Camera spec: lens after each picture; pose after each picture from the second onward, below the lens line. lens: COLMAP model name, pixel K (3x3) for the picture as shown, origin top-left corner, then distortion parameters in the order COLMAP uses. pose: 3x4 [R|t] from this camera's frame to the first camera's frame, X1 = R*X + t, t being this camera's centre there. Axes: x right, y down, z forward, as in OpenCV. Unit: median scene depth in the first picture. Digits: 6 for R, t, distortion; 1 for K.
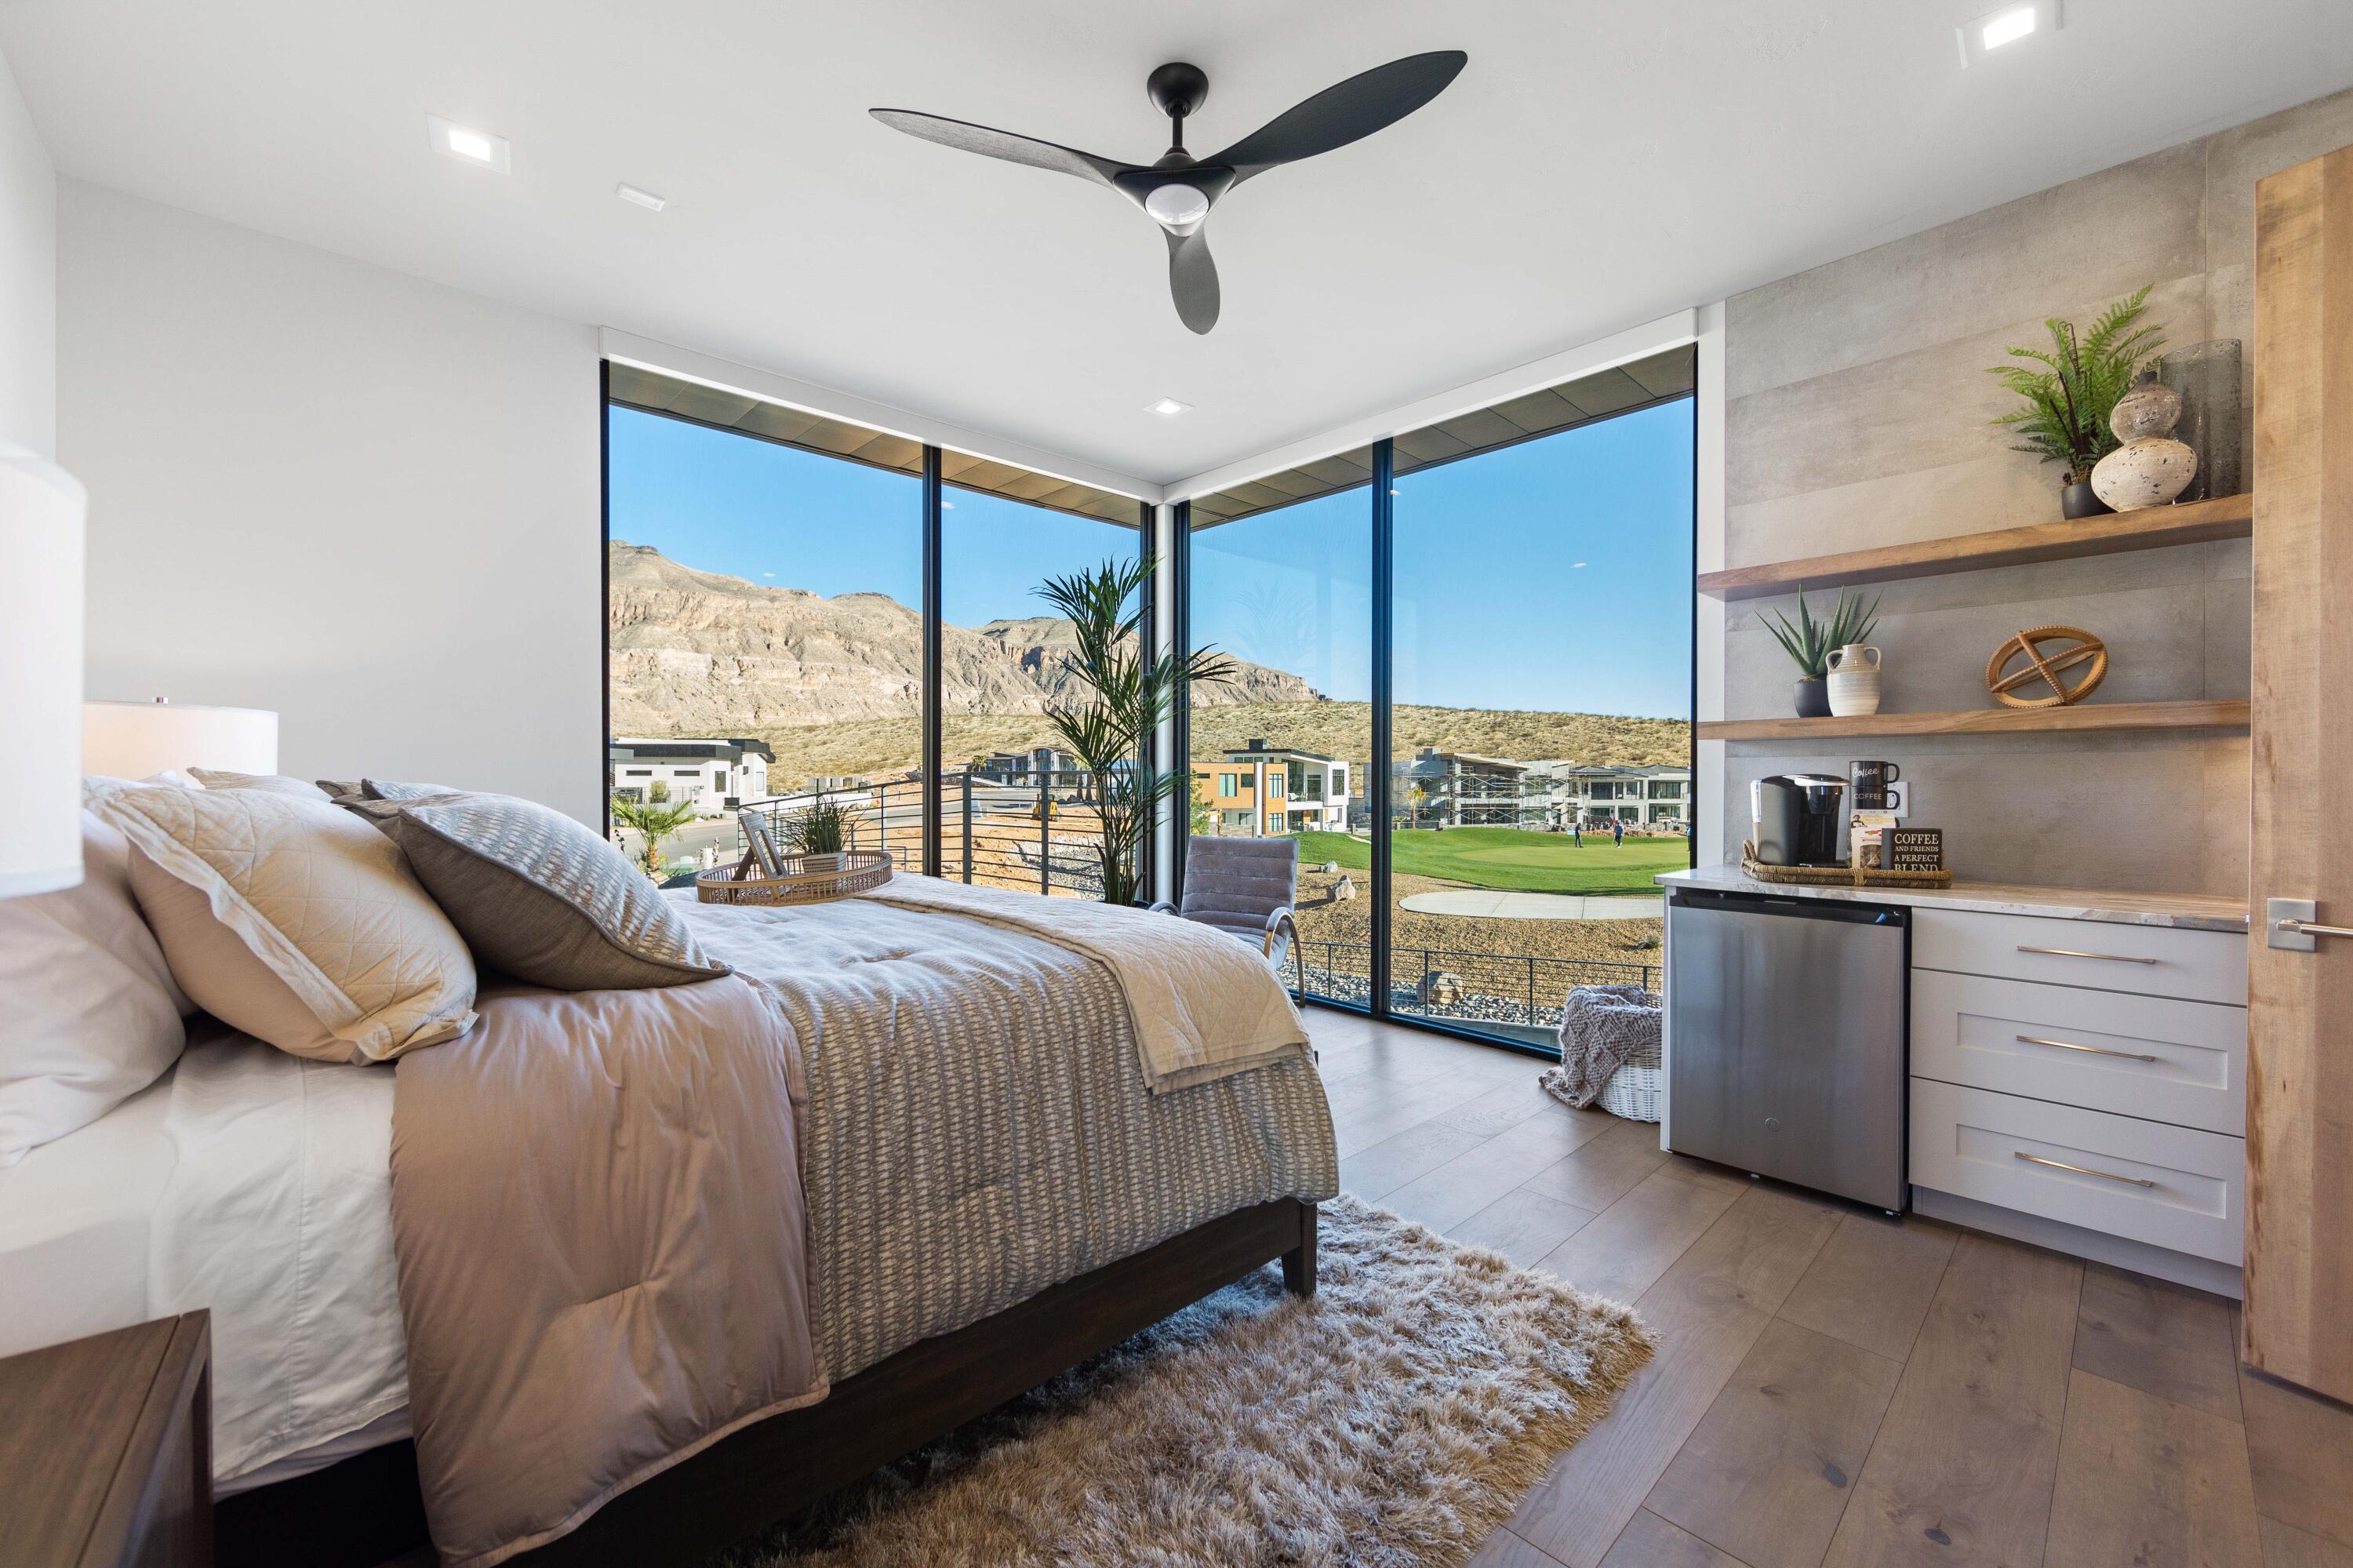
lens RADIAL K [[923.0, 0, 1179.3], [0, 923.0, 787.8], [0, 0, 1]] dist [-0.002142, 0.000133]
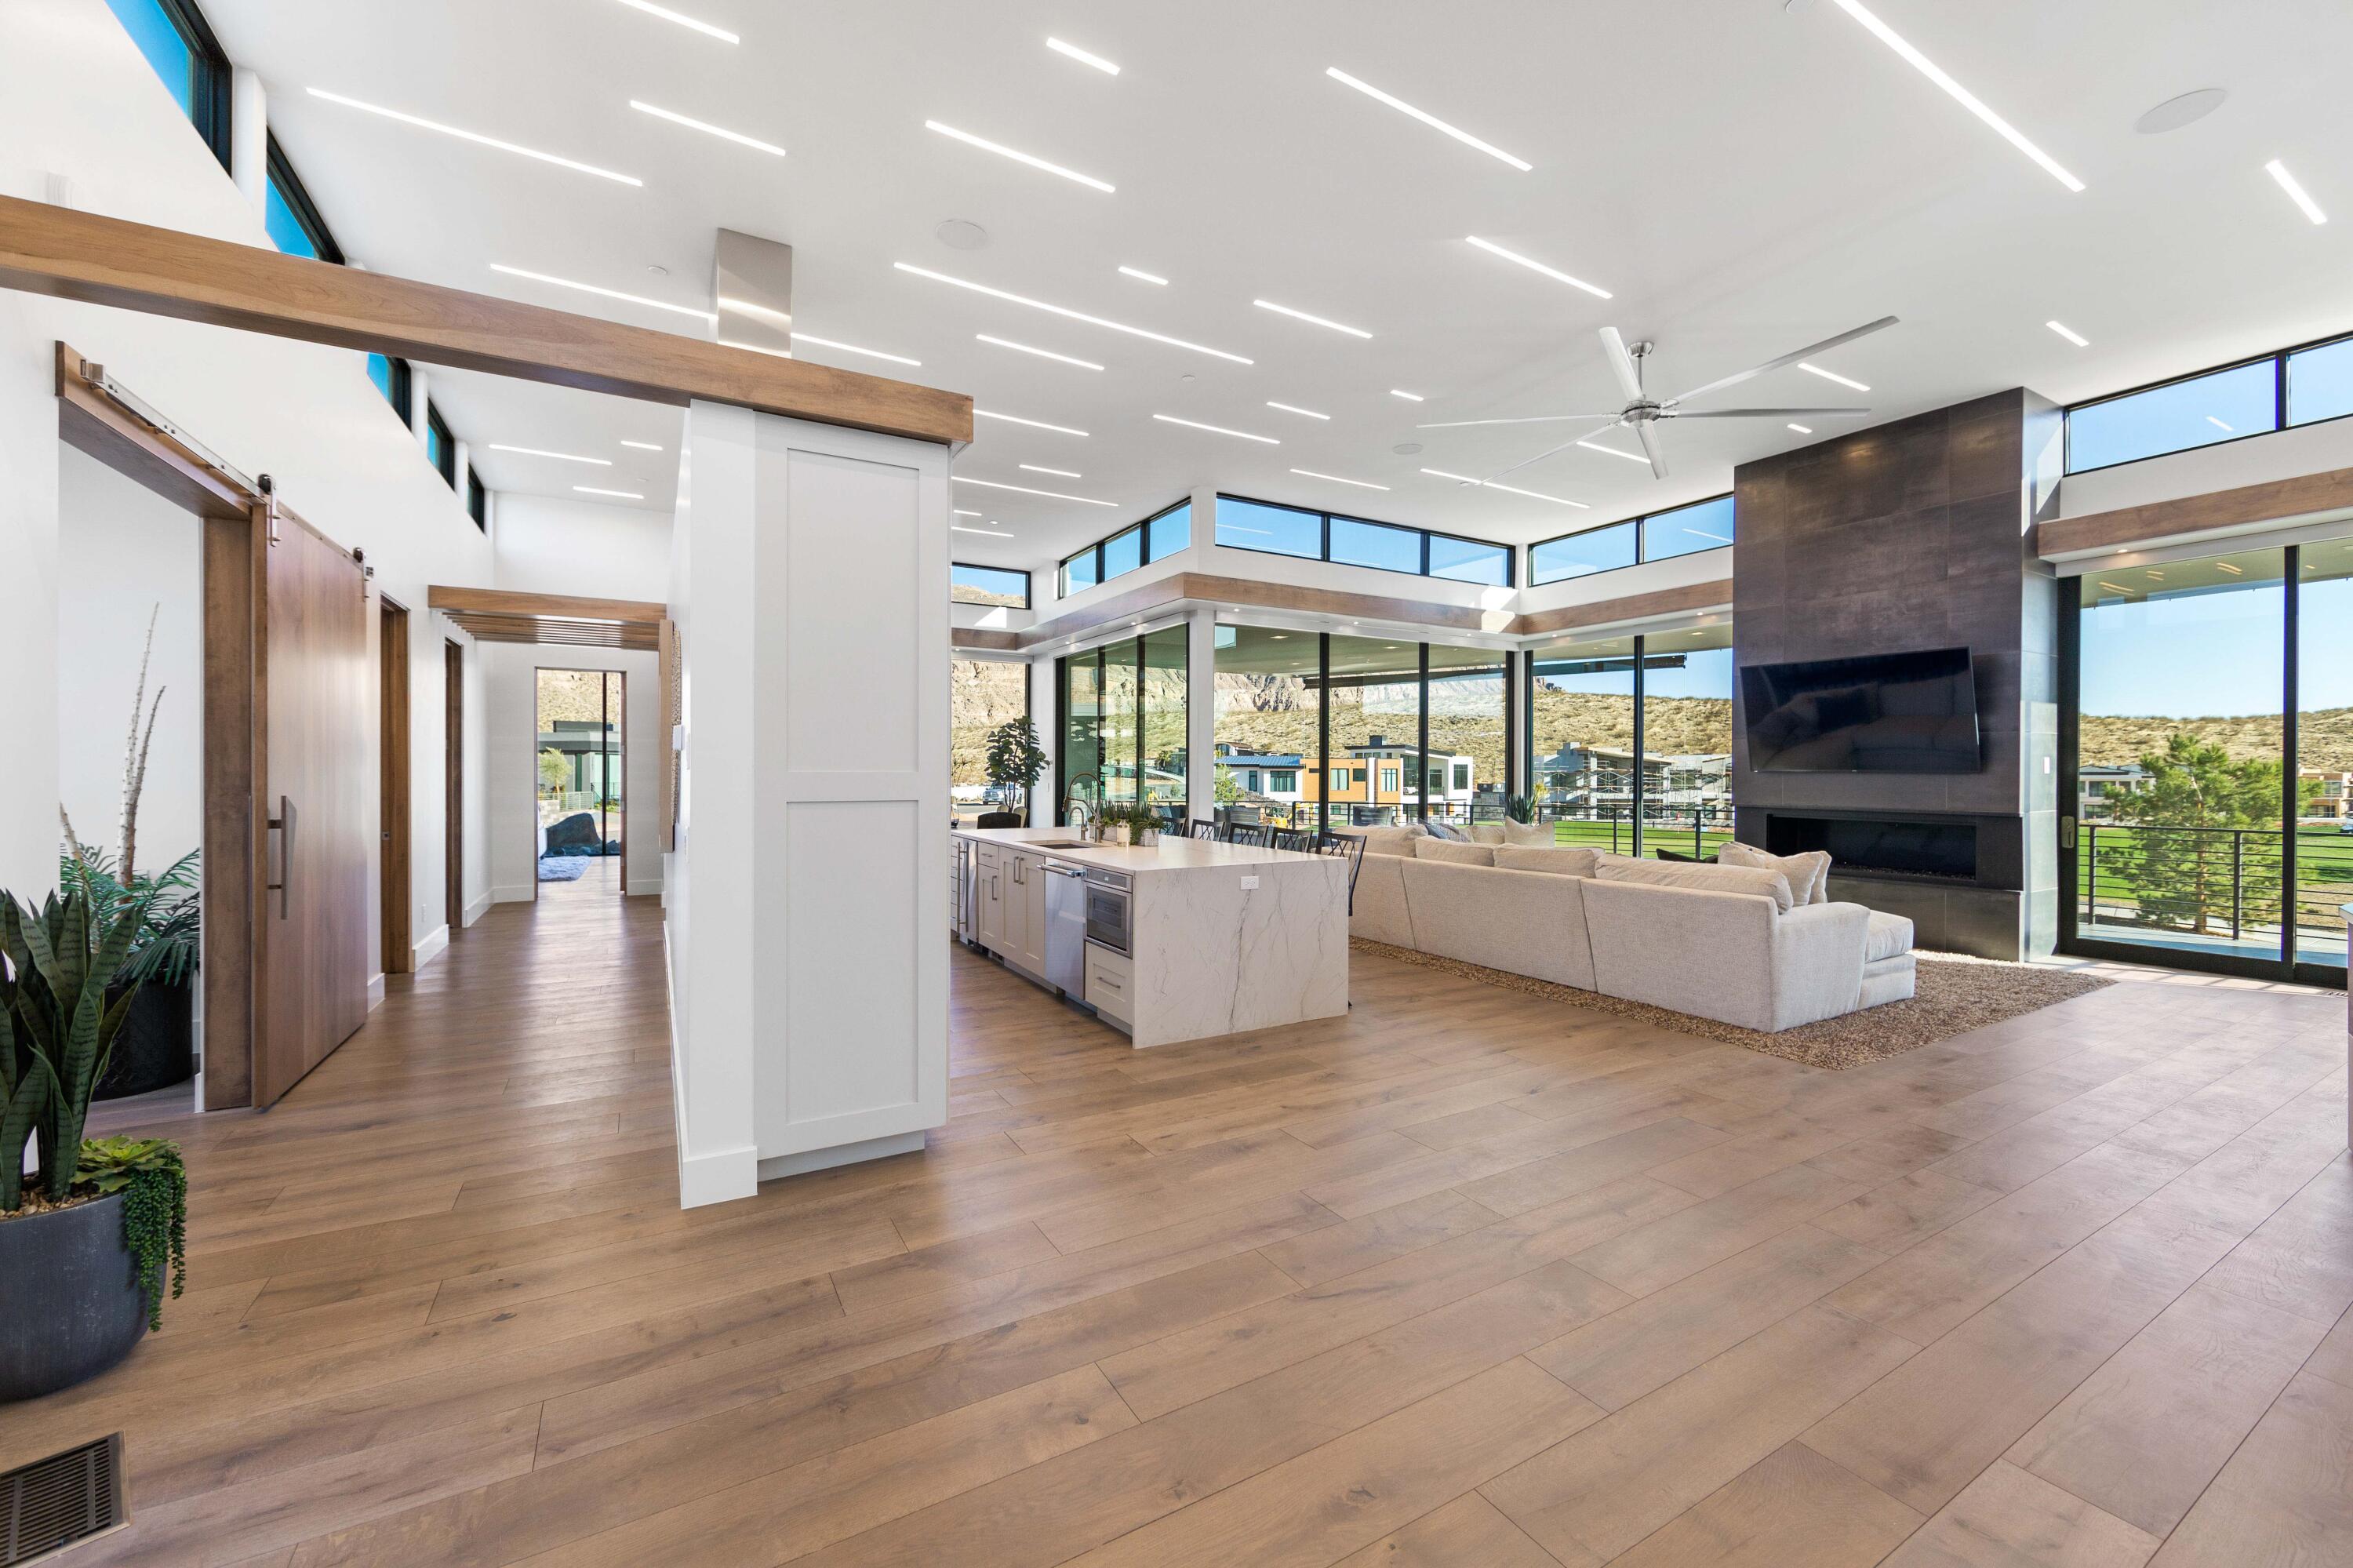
lens RADIAL K [[924.9, 0, 1176.4], [0, 924.9, 774.5], [0, 0, 1]] dist [-0.001901, 0.000294]
pose [[0.972514, 0.001253, -0.232841, 0.099501], [-0.002938, 0.999972, -0.006888, -0.000462], [0.232826, 0.007383, 0.972490, -0.067202]]
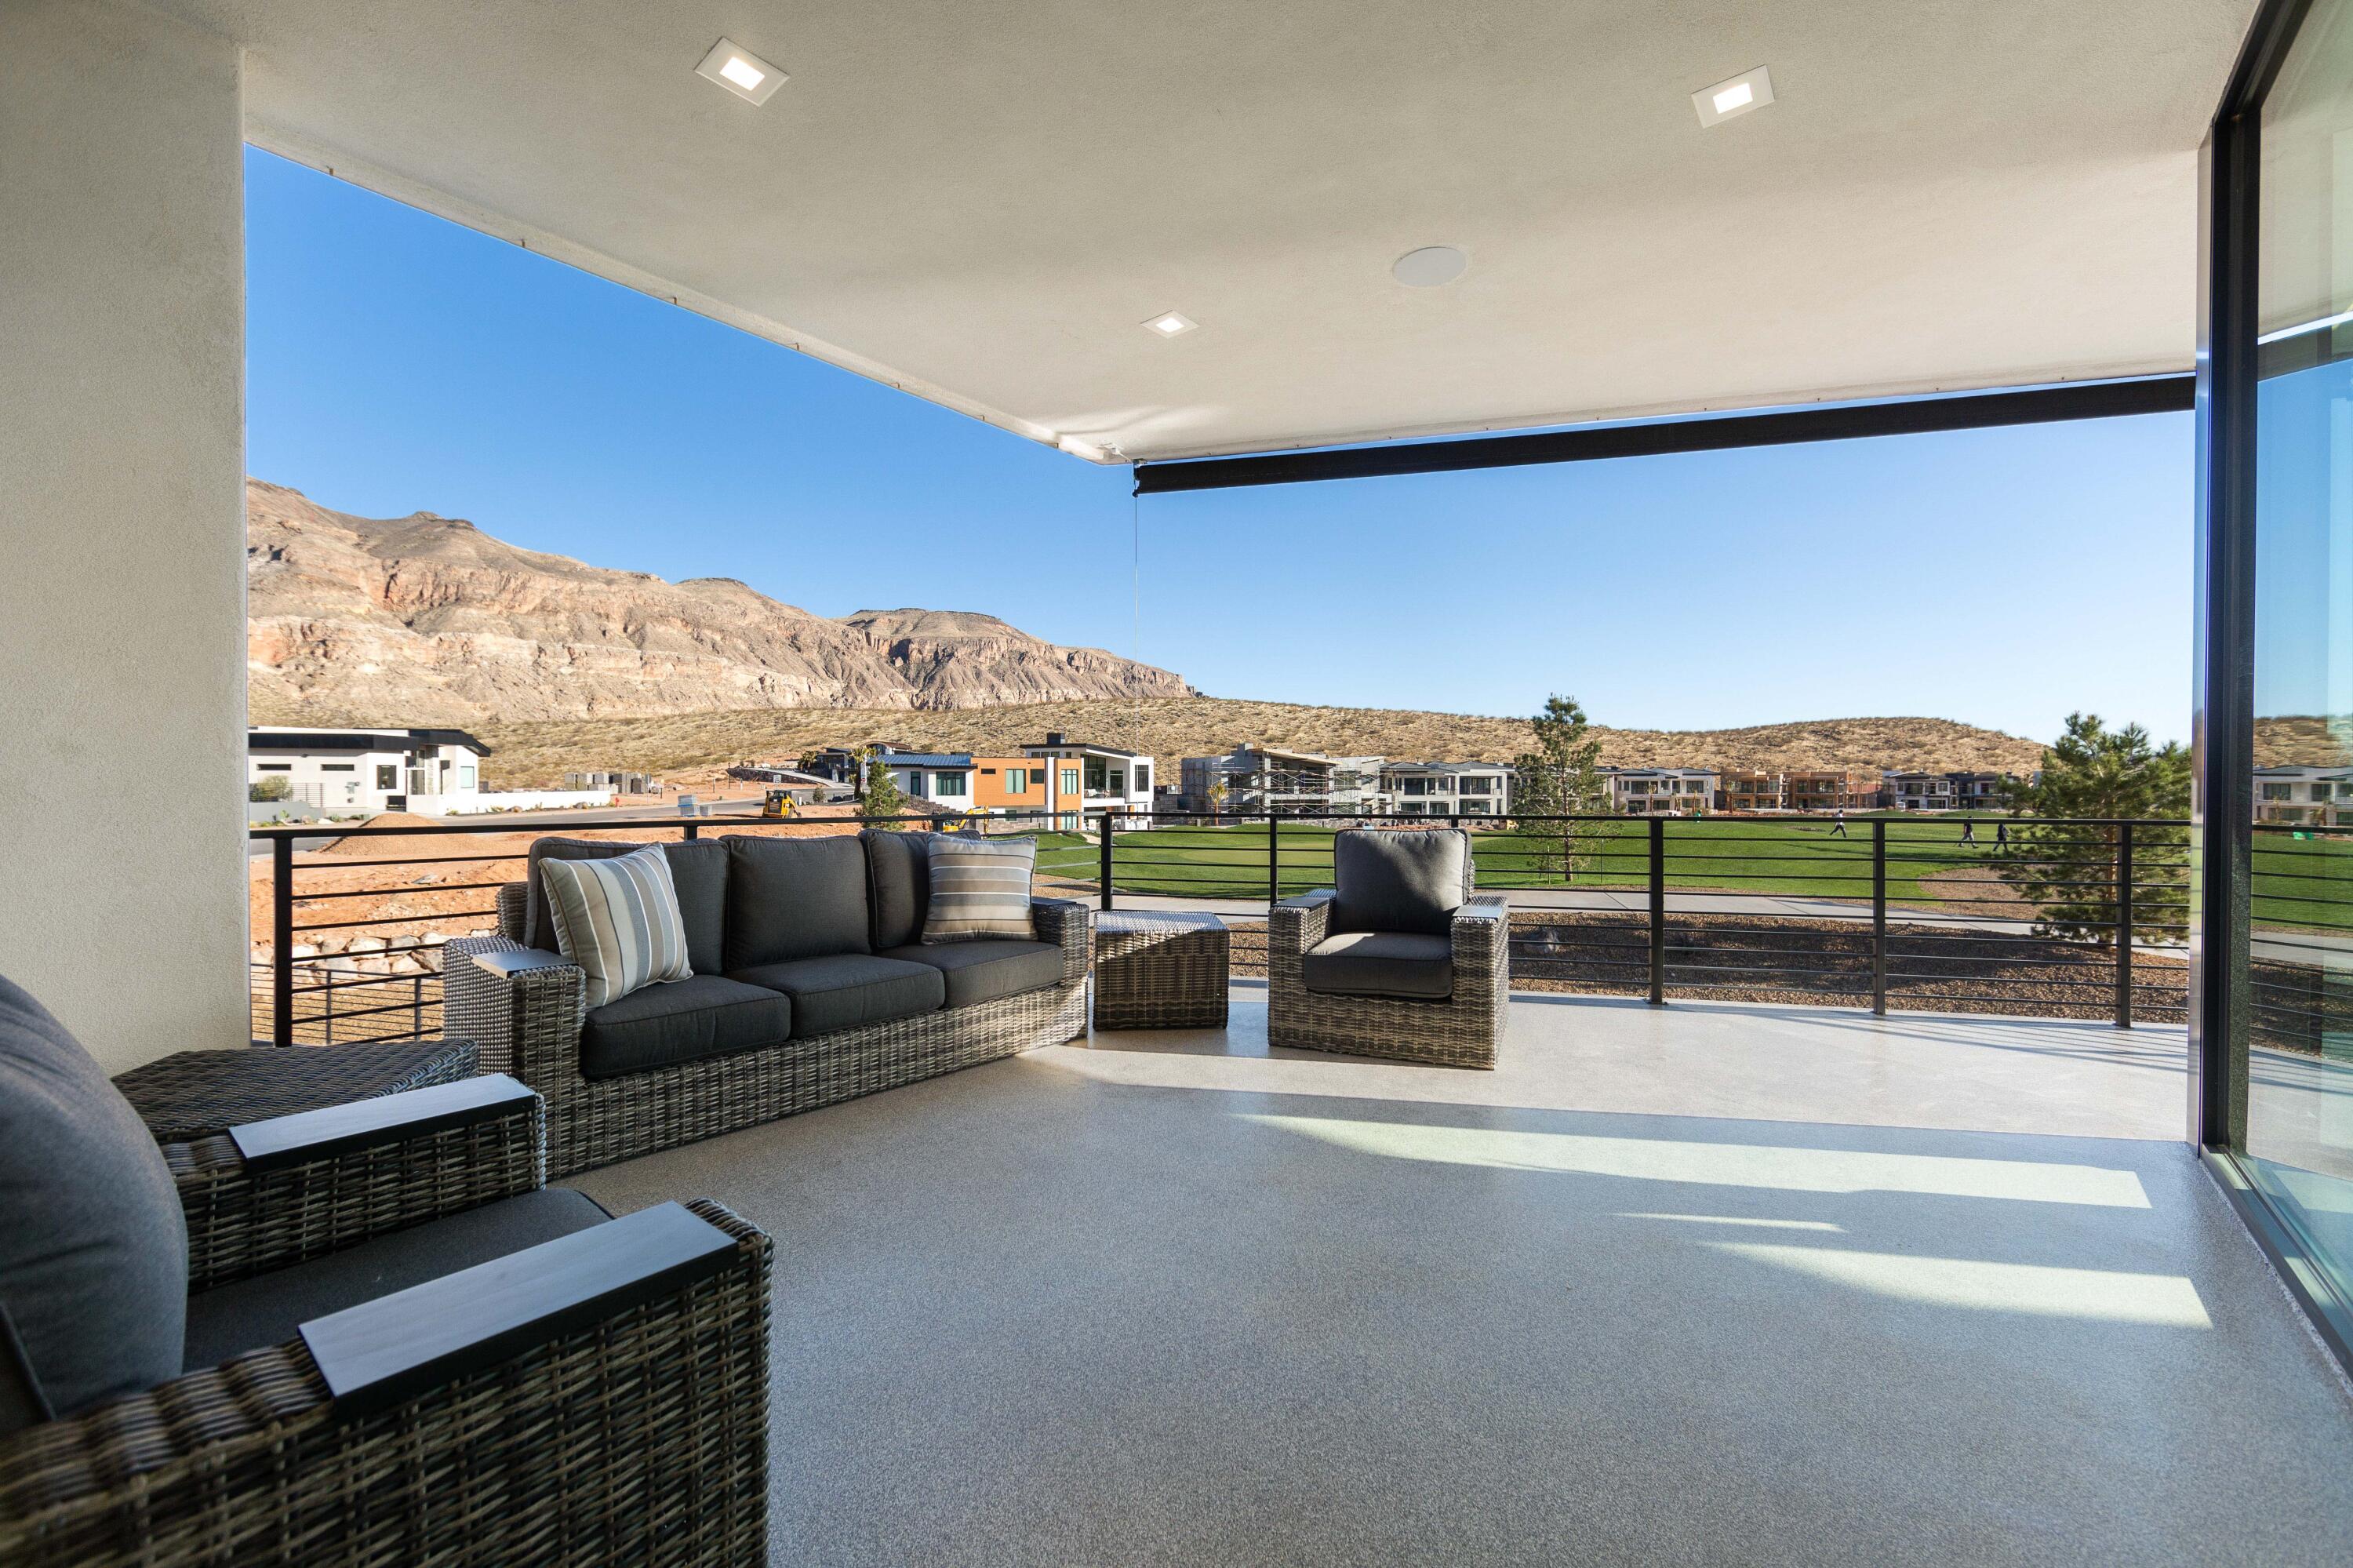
lens RADIAL K [[929.5, 0, 1178.0], [0, 929.5, 785.4], [0, 0, 1]] dist [-0.000351, -0.000103]
pose [[0.991868, -0.001904, 0.127255, 0.081473], [0.001840, 0.999998, 0.000618, 0.001151], [-0.127256, -0.000379, 0.991870, 0.024611]]
